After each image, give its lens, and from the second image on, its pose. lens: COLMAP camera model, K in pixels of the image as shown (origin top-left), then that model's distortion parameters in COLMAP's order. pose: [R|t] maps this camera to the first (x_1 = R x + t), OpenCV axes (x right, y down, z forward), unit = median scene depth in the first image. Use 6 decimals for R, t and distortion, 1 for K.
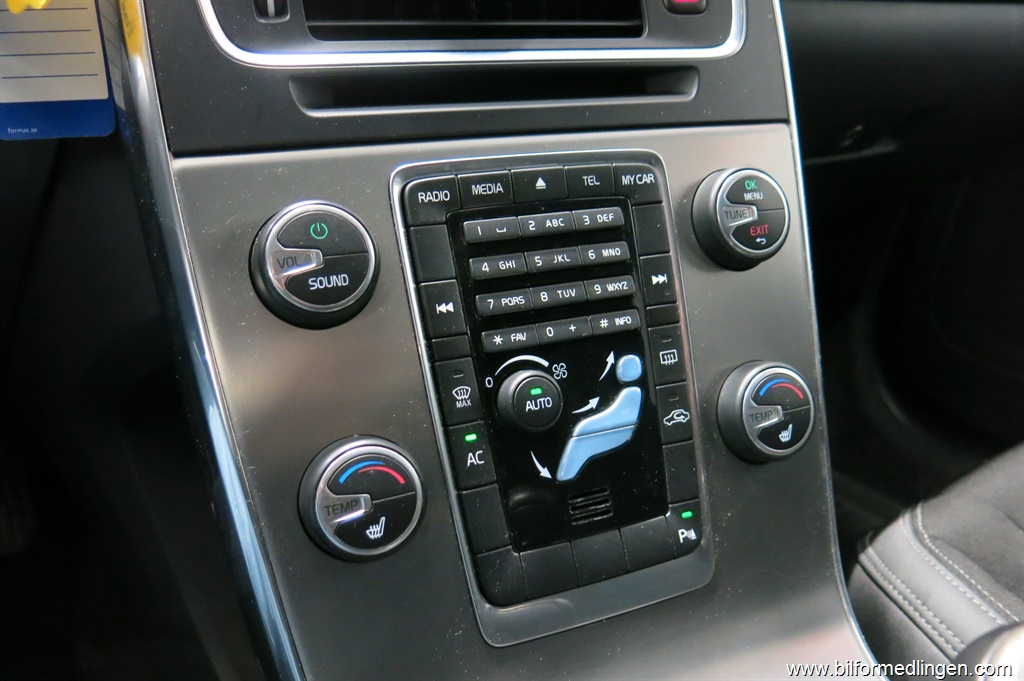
lens RADIAL K [[853.1, 0, 509.7], [0, 853.1, 348.2], [0, 0, 1]] dist [-0.026204, 0.002260]
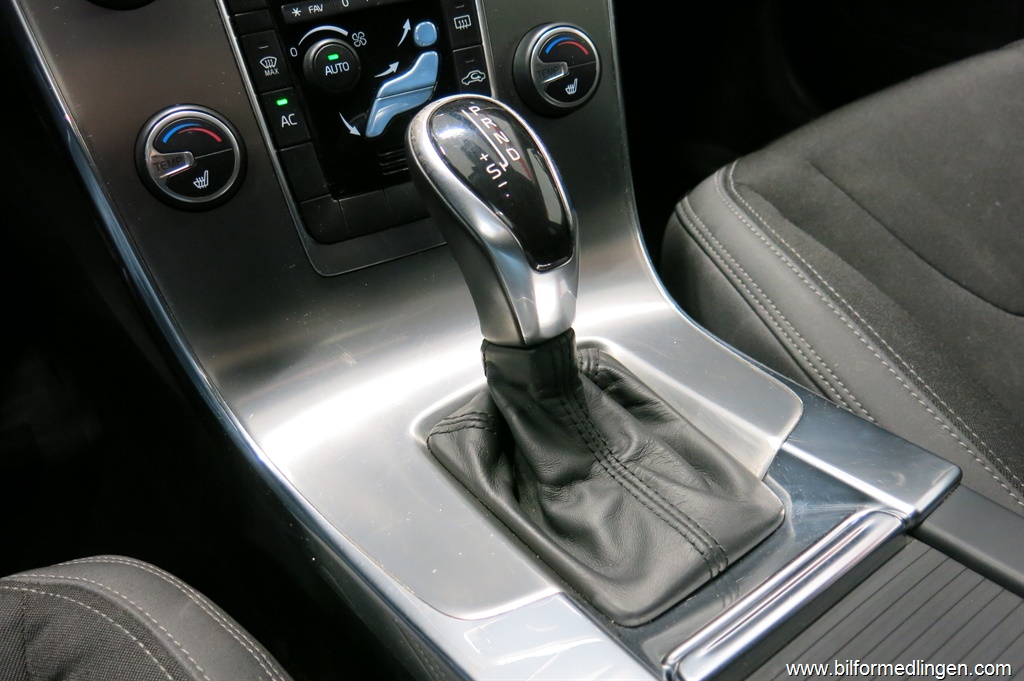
lens RADIAL K [[853.1, 0, 514.0], [0, 853.1, 344.8], [0, 0, 1]] dist [-0.026204, 0.002260]
pose [[0.997333, -0.070190, 0.020010, 0.212940], [0.060713, 0.949997, 0.306301, 0.079431], [-0.040509, -0.304269, 0.951724, -0.207325]]
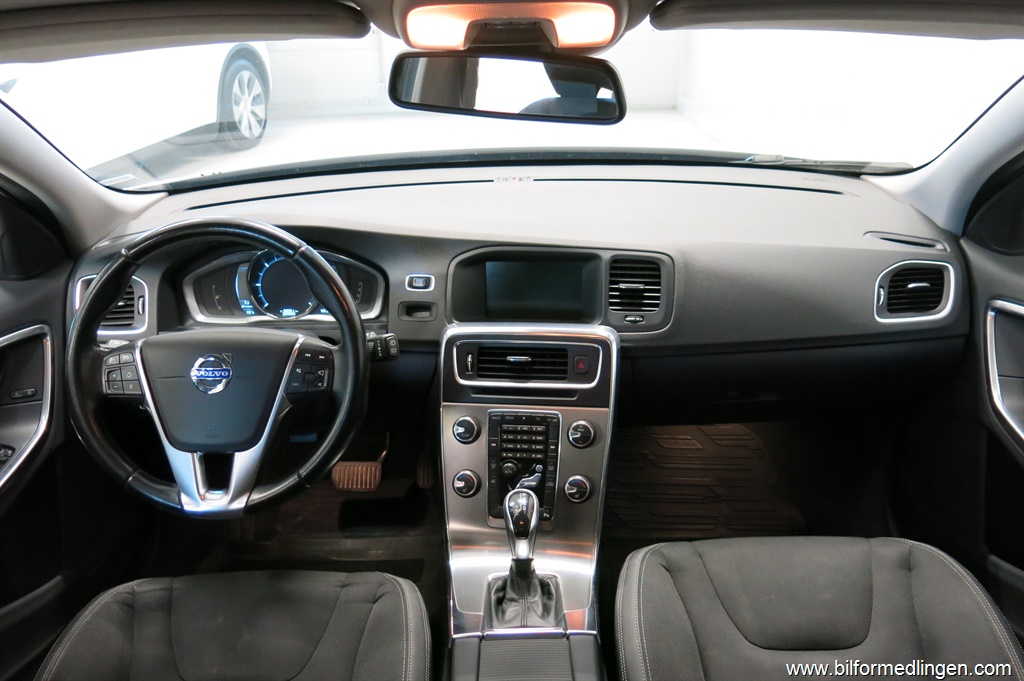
lens RADIAL K [[853.1, 0, 512.2], [0, 853.1, 343.8], [0, 0, 1]] dist [-0.026204, 0.002260]
pose [[0.844063, 0.143322, -0.516736, 2.012351], [-0.168979, 0.985616, -0.002648, -0.517617], [0.508923, 0.089553, 0.856141, -2.490387]]
